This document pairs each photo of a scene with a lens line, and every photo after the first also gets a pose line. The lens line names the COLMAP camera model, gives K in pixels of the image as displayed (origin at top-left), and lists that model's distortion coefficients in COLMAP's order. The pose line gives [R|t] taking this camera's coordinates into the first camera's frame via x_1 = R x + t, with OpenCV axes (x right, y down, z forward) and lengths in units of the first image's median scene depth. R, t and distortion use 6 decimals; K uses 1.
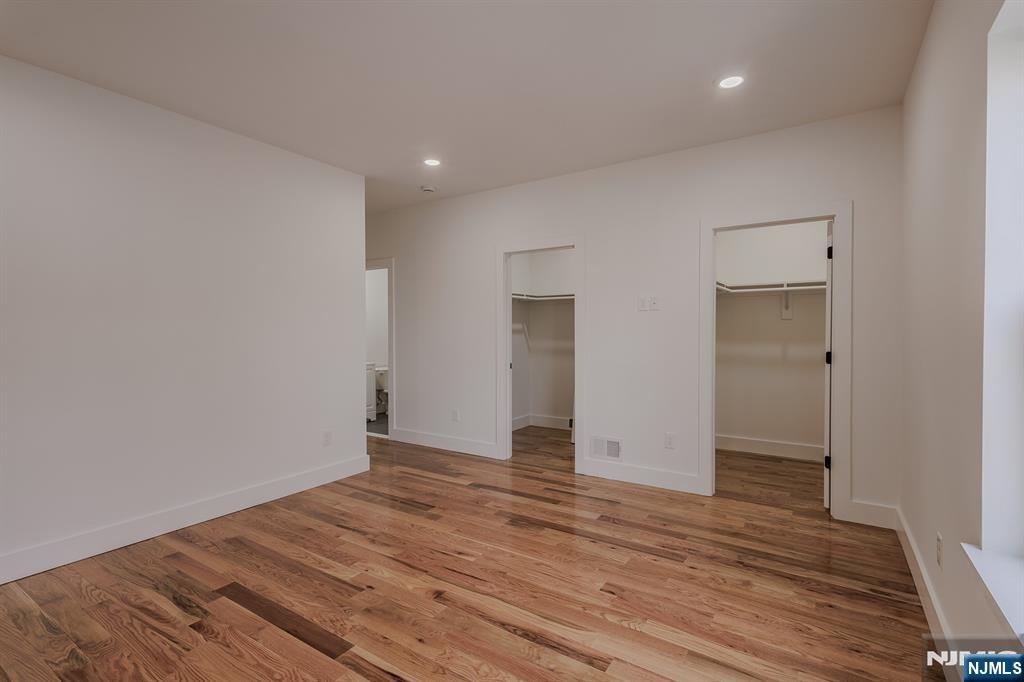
lens RADIAL K [[480.4, 0, 501.9], [0, 480.4, 326.7], [0, 0, 1]] dist [0.013976, -0.000111]
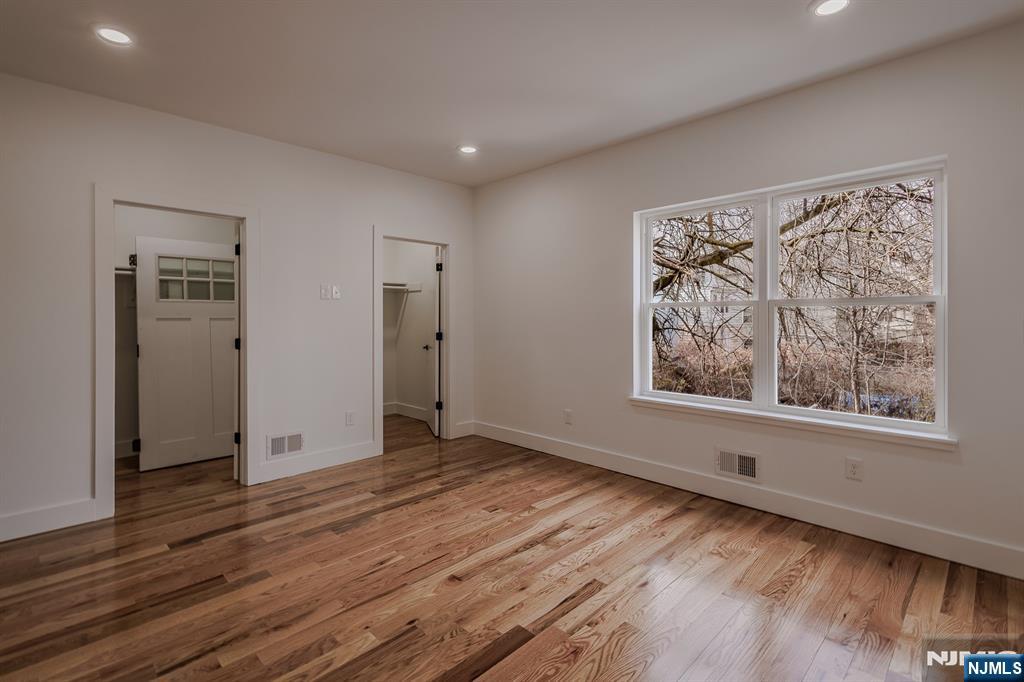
lens RADIAL K [[480.4, 0, 501.9], [0, 480.4, 326.7], [0, 0, 1]] dist [0.013976, -0.000111]
pose [[0.202711, -0.014578, 0.979130, -0.845887], [-0.008328, 0.999827, 0.016611, -0.002031], [-0.979203, -0.011521, 0.202554, 0.529576]]
